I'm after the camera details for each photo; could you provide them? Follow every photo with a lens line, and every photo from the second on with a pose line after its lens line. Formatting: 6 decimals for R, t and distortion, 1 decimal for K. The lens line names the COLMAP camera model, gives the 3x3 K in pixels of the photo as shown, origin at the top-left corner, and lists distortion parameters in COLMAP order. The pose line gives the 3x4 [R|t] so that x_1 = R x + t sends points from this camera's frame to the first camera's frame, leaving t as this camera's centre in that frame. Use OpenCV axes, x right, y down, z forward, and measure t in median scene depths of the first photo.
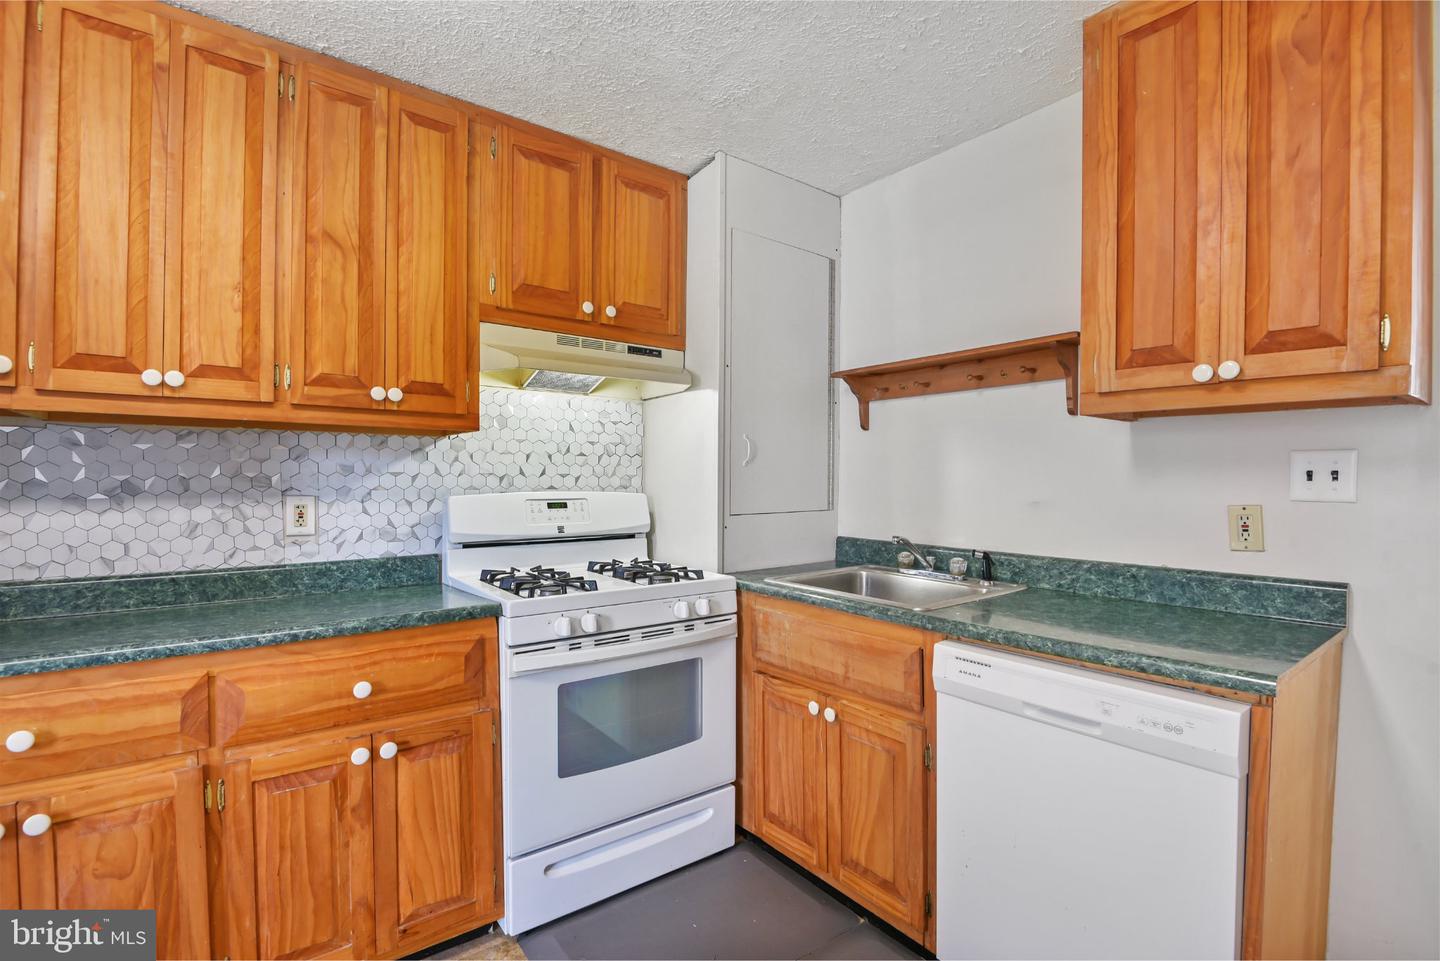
lens RADIAL K [[662.9, 0, 720.7], [0, 662.9, 484.2], [0, 0, 1]] dist [-0.011523, -0.005371]
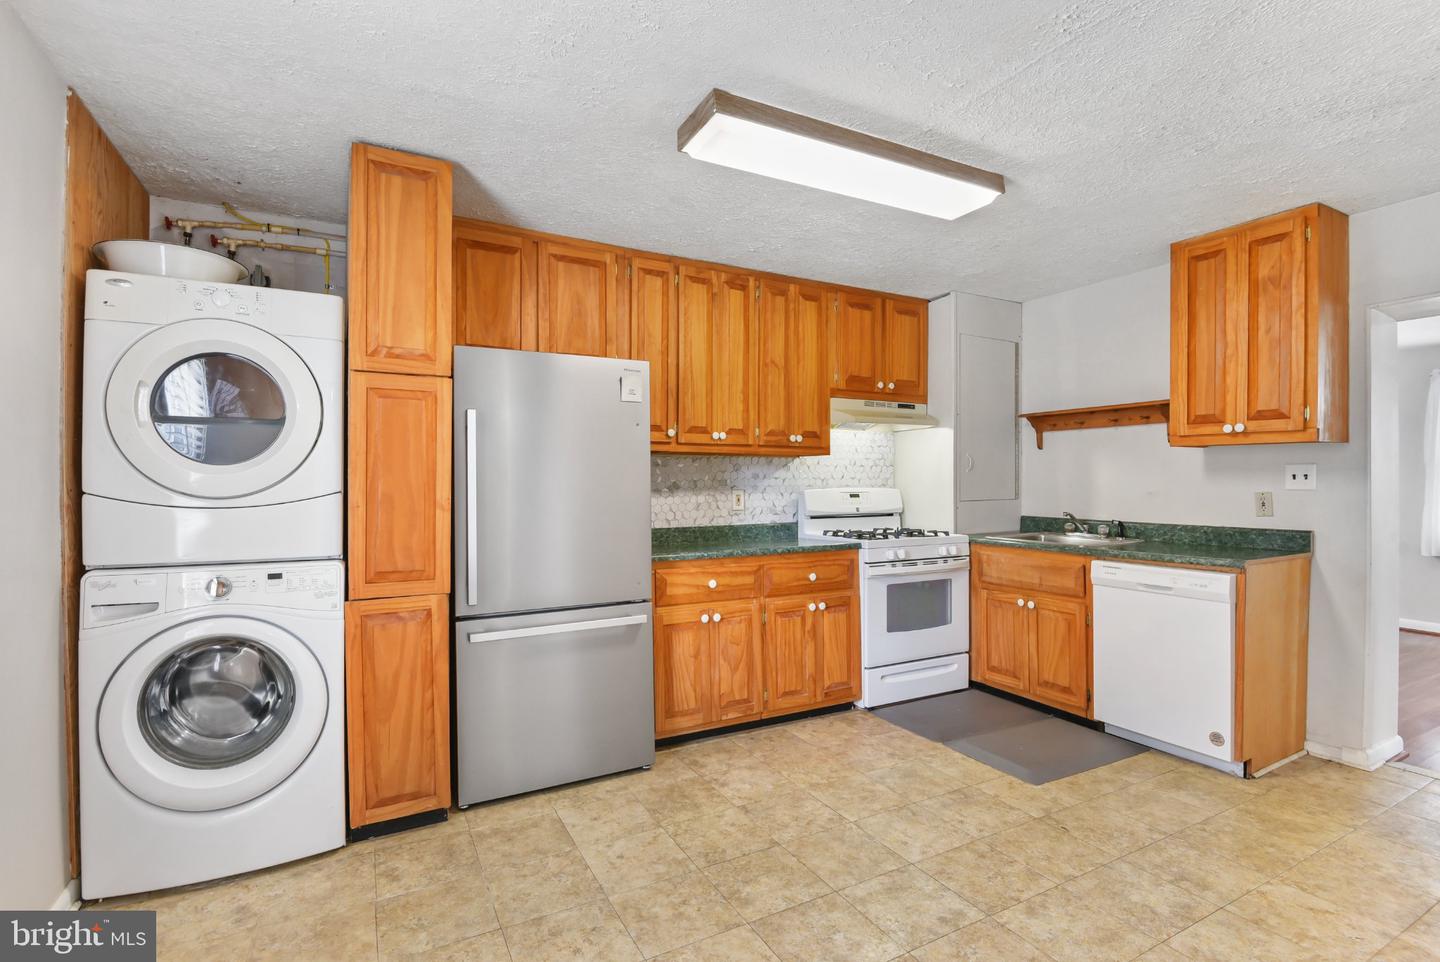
lens RADIAL K [[681.1, 0, 725.1], [0, 681.1, 480.5], [0, 0, 1]] dist [-0.001890, -0.011060]
pose [[0.987601, -0.004378, -0.156922, -0.397496], [0.003095, 0.999960, -0.008417, 0.007792], [0.156952, 0.007827, 0.987575, -1.074009]]
